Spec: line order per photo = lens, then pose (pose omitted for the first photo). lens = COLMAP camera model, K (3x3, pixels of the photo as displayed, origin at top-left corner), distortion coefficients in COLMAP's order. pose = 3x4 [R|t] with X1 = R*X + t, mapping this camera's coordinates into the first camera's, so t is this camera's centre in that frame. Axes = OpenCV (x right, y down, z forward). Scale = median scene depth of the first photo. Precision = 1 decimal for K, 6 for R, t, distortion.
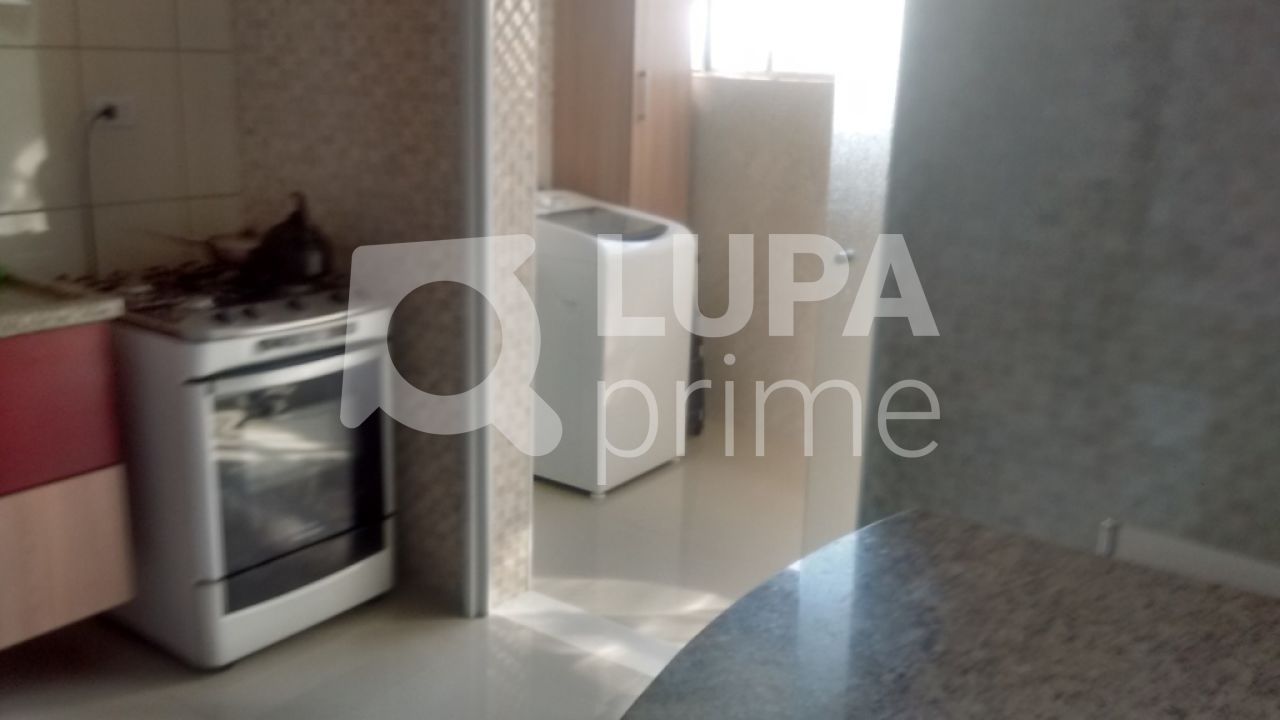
lens RADIAL K [[1195.2, 0, 634.6], [0, 1195.2, 361.1], [0, 0, 1]] dist [0.059740, -0.247934]
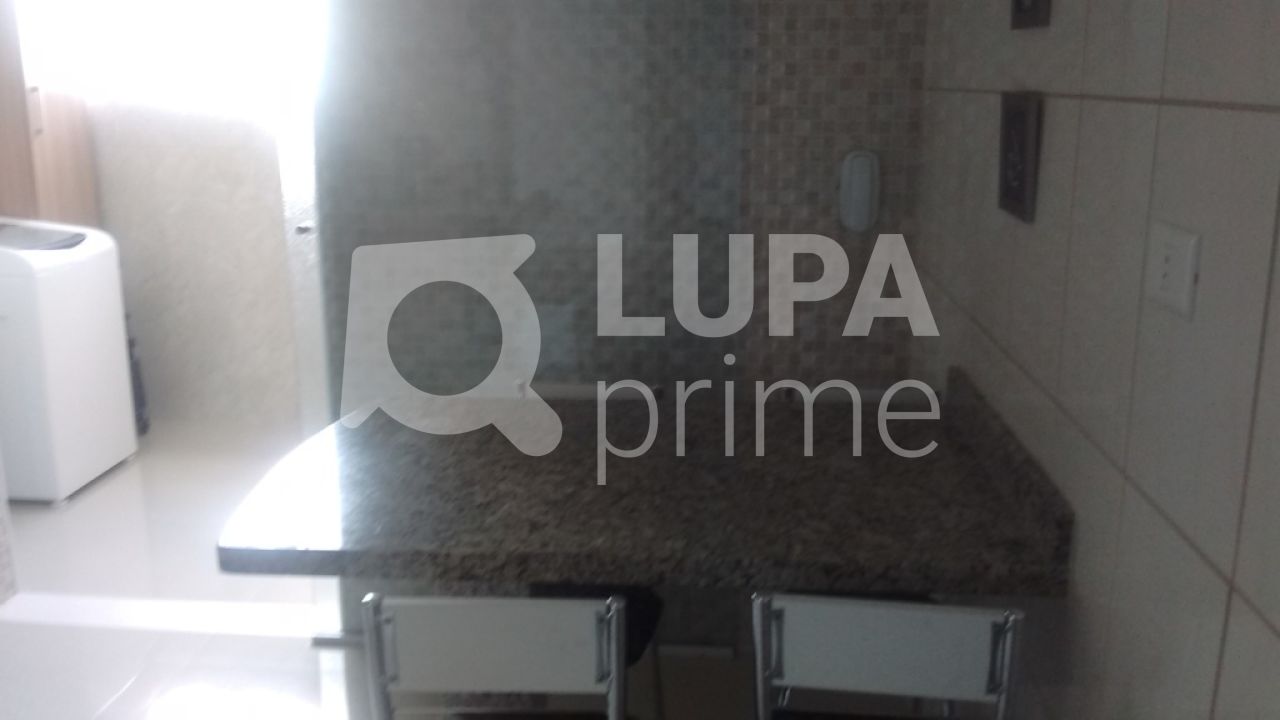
lens RADIAL K [[1195.2, 0, 634.6], [0, 1195.2, 361.1], [0, 0, 1]] dist [0.059740, -0.247934]
pose [[0.873305, -0.151547, 0.463002, -0.055327], [0.152027, 0.987701, 0.036539, 0.030660], [-0.462845, 0.038479, 0.885604, -0.129118]]
